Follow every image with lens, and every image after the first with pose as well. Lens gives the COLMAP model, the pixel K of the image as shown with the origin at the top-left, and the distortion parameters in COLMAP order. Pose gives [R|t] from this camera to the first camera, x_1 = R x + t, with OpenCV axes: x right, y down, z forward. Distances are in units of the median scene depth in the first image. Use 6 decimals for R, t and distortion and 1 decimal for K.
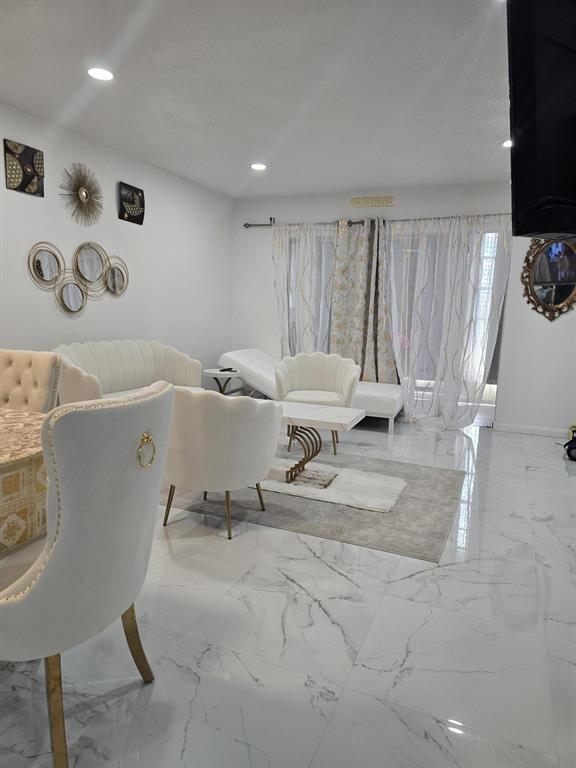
lens RADIAL K [[515.8, 0, 282.1], [0, 515.8, 390.0], [0, 0, 1]] dist [0.067402, -0.064331]
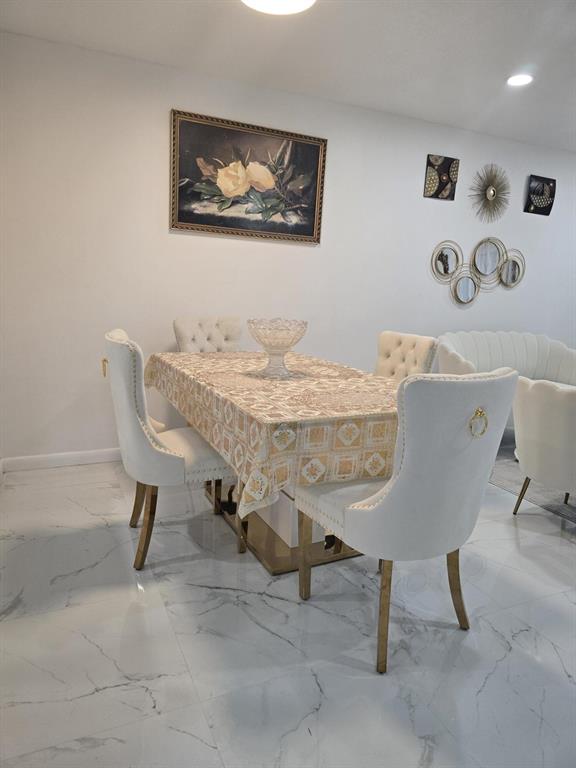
lens RADIAL K [[515.8, 0, 283.3], [0, 515.8, 380.9], [0, 0, 1]] dist [0.067402, -0.064331]
pose [[0.742884, 0.128816, -0.656909, 0.056205], [-0.128438, 0.990507, 0.048985, 0.006981], [0.656983, 0.047982, 0.752377, -0.060913]]
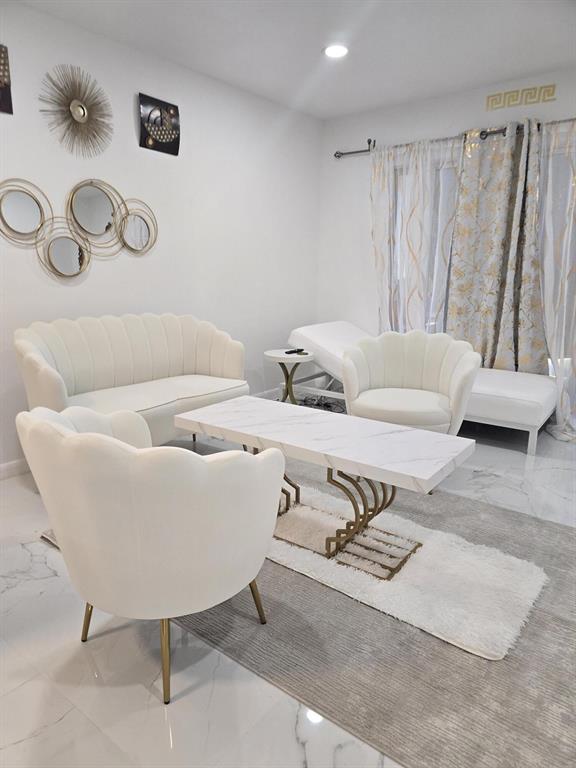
lens RADIAL K [[515.8, 0, 283.1], [0, 515.8, 392.0], [0, 0, 1]] dist [0.067402, -0.064331]
pose [[0.965659, 0.035859, -0.257326, 0.095716], [-0.017635, 0.997192, 0.072784, -0.047607], [0.259214, -0.065747, 0.963580, 0.369375]]
